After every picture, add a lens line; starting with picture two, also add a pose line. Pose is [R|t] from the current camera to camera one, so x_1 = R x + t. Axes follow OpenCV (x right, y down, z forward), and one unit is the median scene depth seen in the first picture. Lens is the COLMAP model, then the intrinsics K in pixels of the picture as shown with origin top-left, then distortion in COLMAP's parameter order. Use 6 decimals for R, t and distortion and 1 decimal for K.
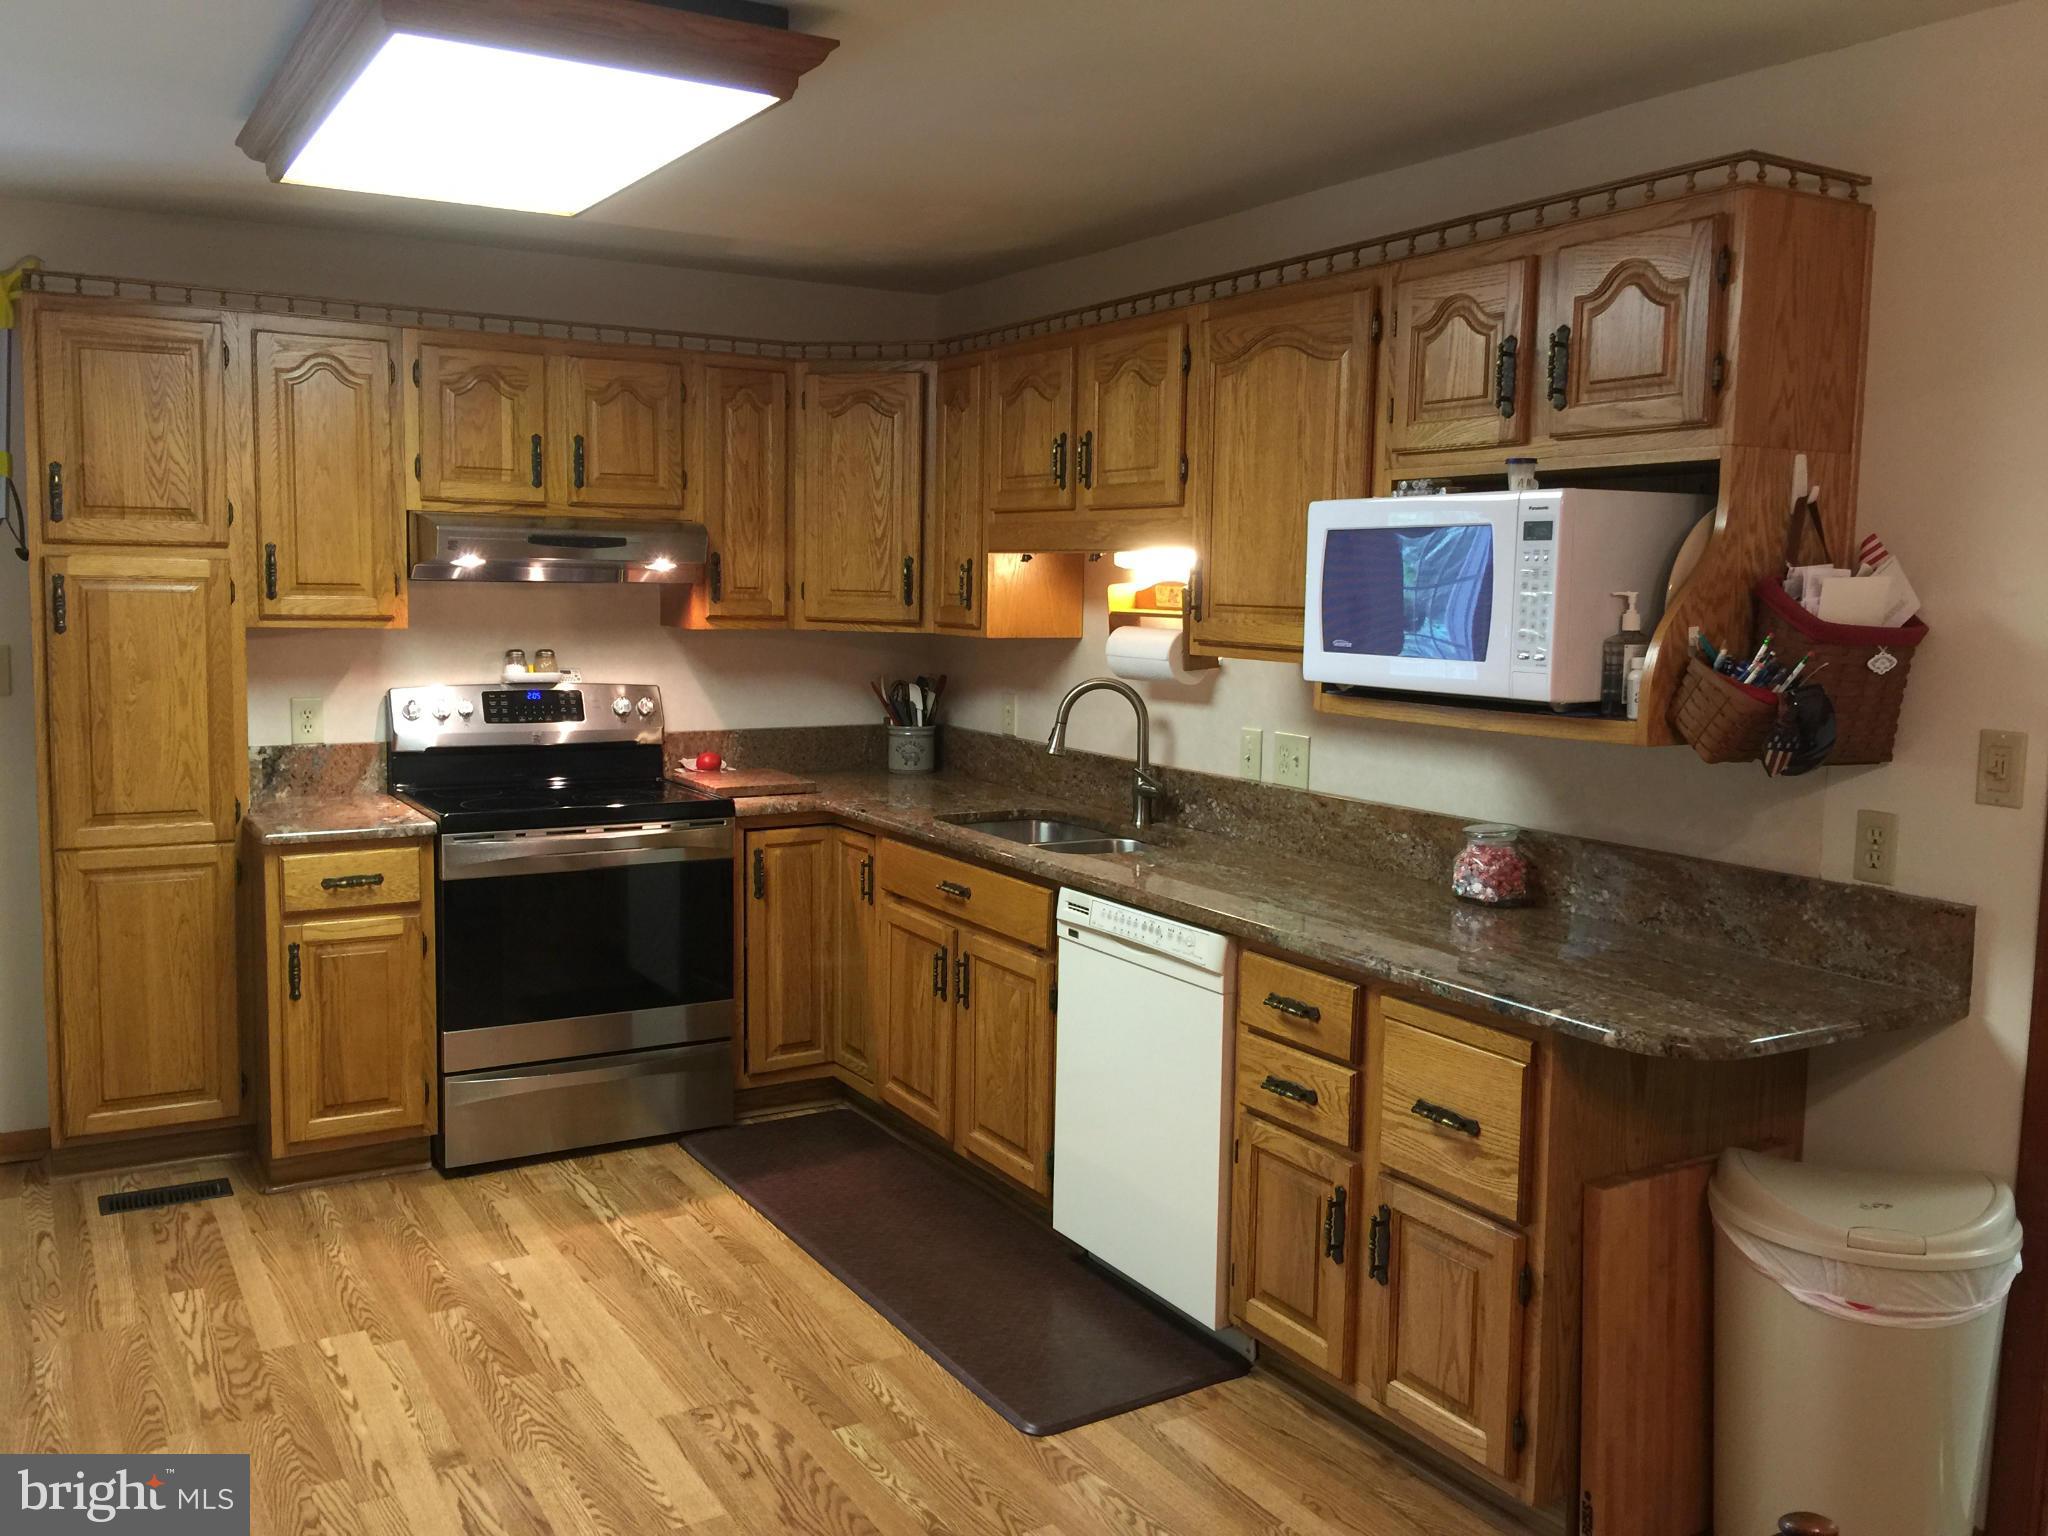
lens RADIAL K [[1732.5, 0, 1013.4], [0, 1732.5, 752.5], [0, 0, 1]] dist [0.090216, -0.145744]
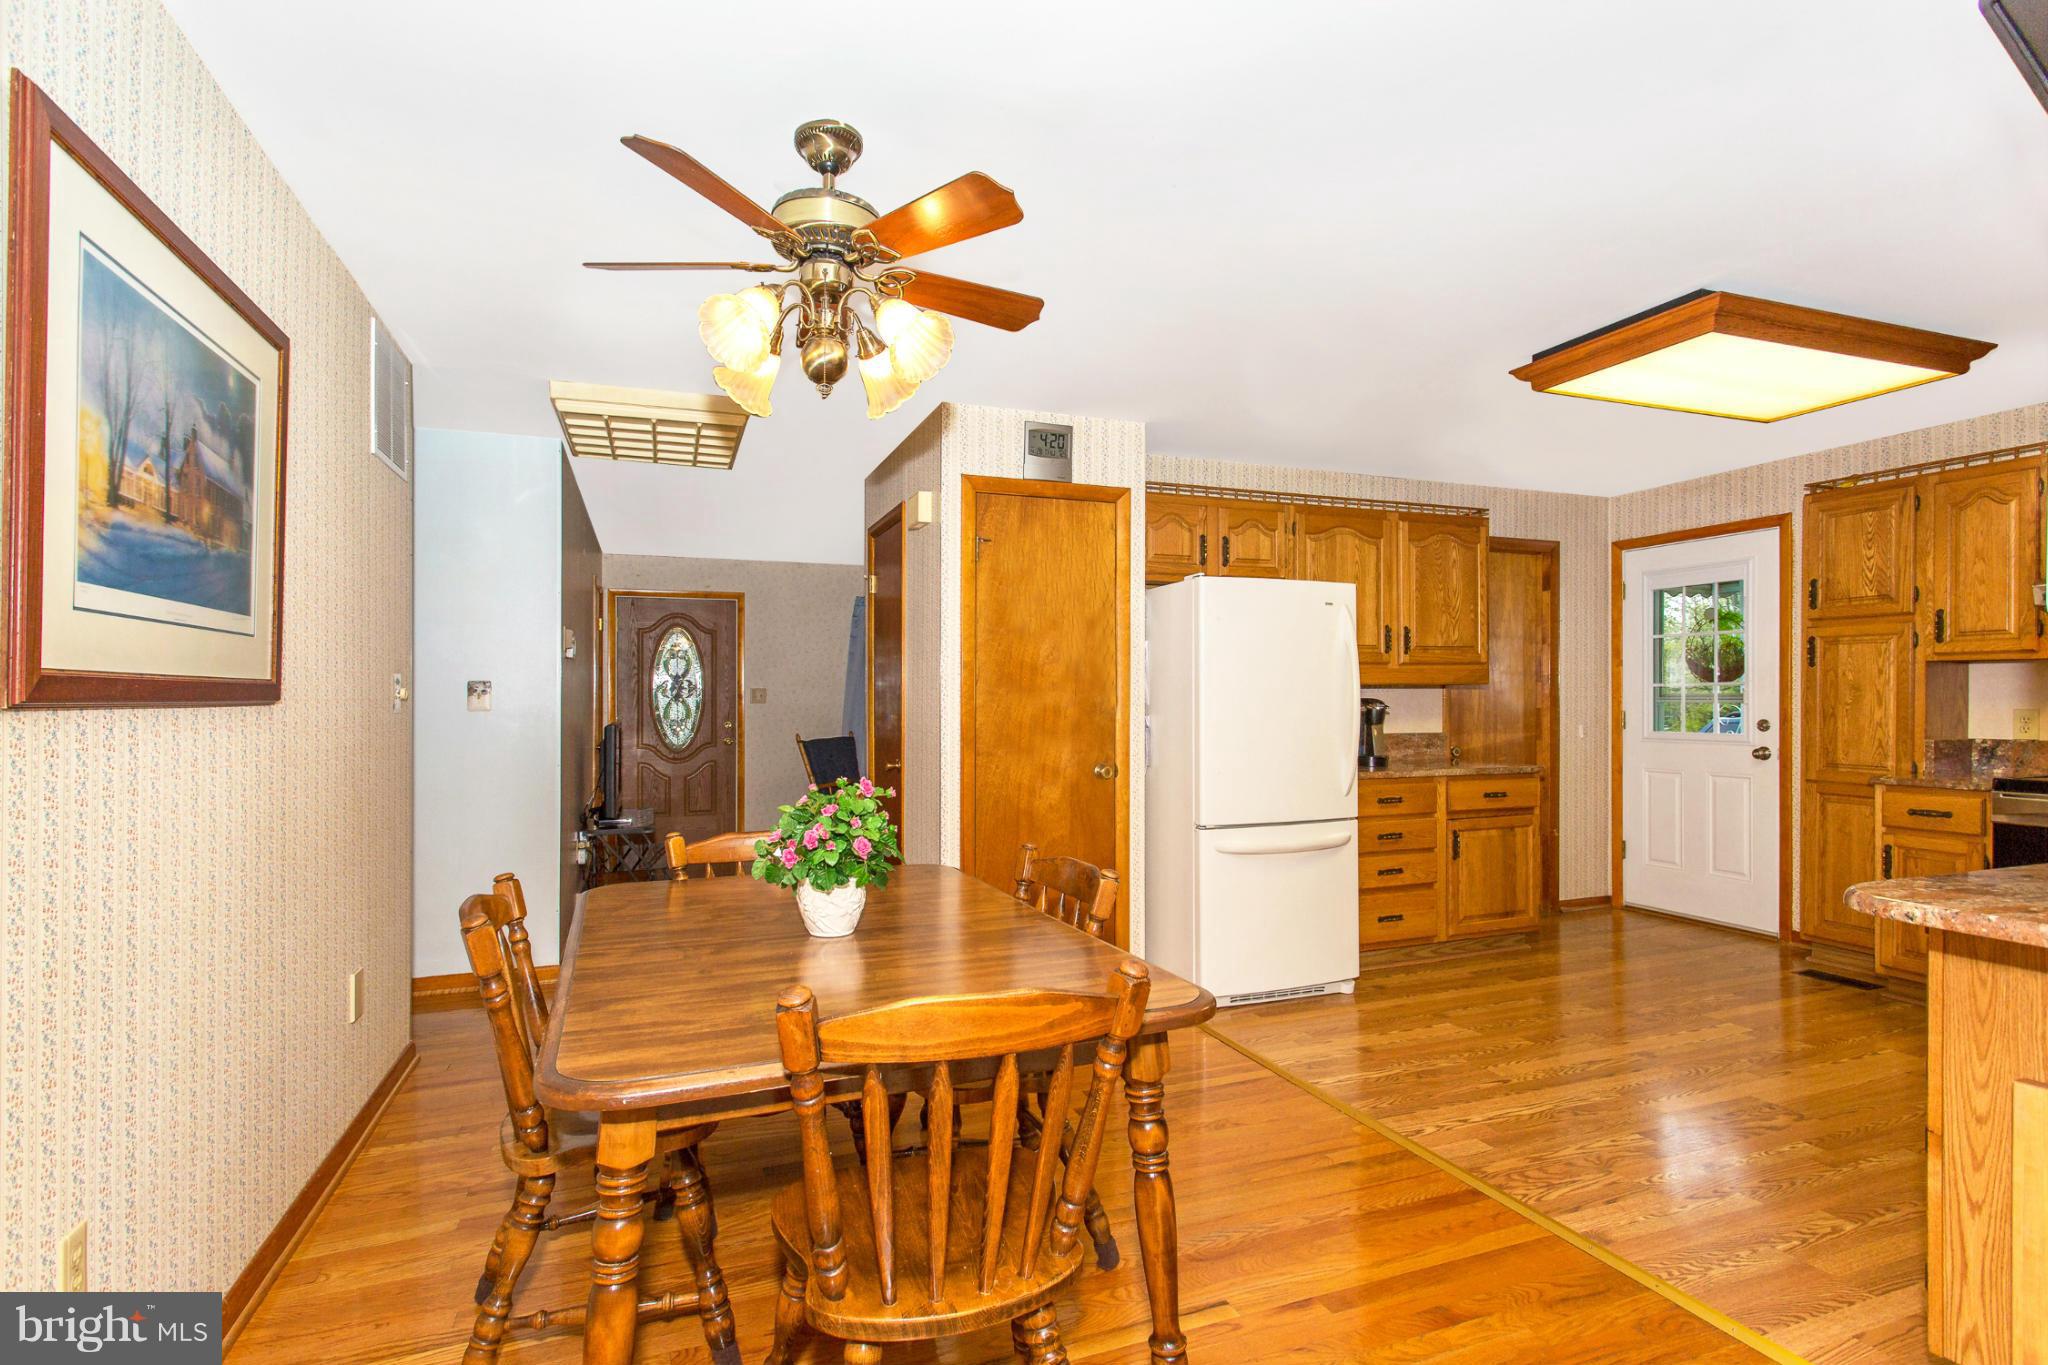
lens RADIAL K [[977.0, 0, 1014.7], [0, 977.0, 699.9], [0, 0, 1]] dist [0.002210, 0.000451]
pose [[-0.174492, -0.016643, -0.984518, 0.632347], [-0.104134, 0.994562, 0.001644, 0.054515], [0.979137, 0.102809, -0.175276, 0.321198]]
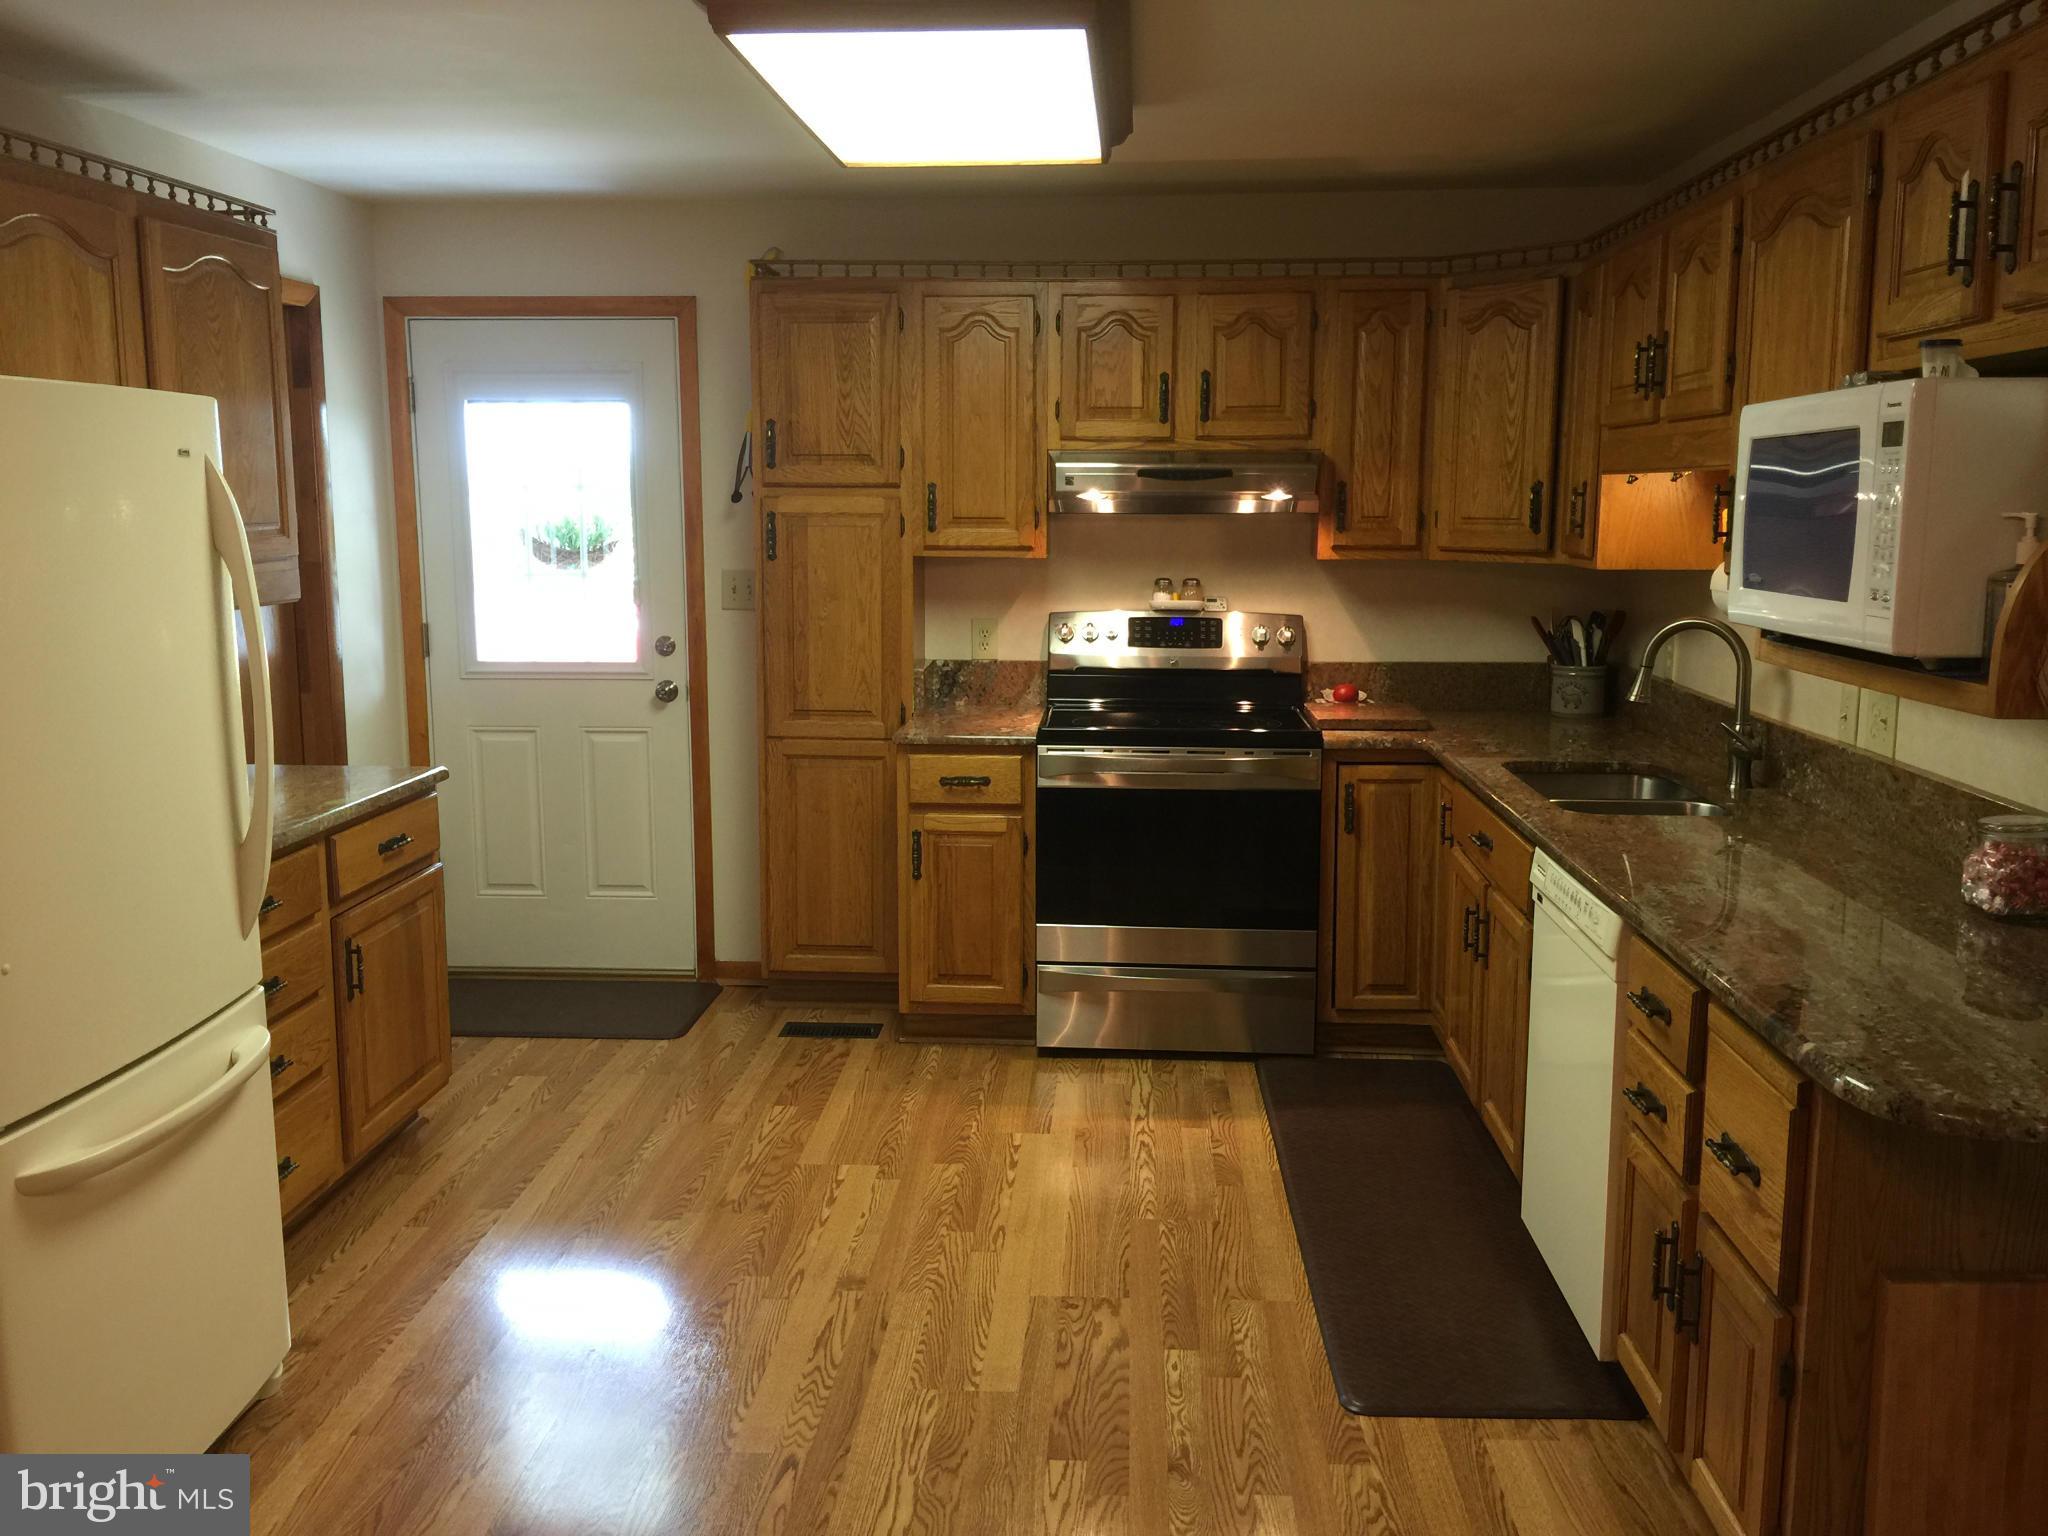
lens RADIAL K [[1735.4, 0, 1018.9], [0, 1735.4, 744.1], [0, 0, 1]] dist [0.079336, -0.121820]
pose [[0.828024, 0.064811, -0.556935, 0.269599], [-0.045778, 0.997795, 0.048054, -0.005948], [0.558821, -0.014295, 0.829165, 0.085029]]
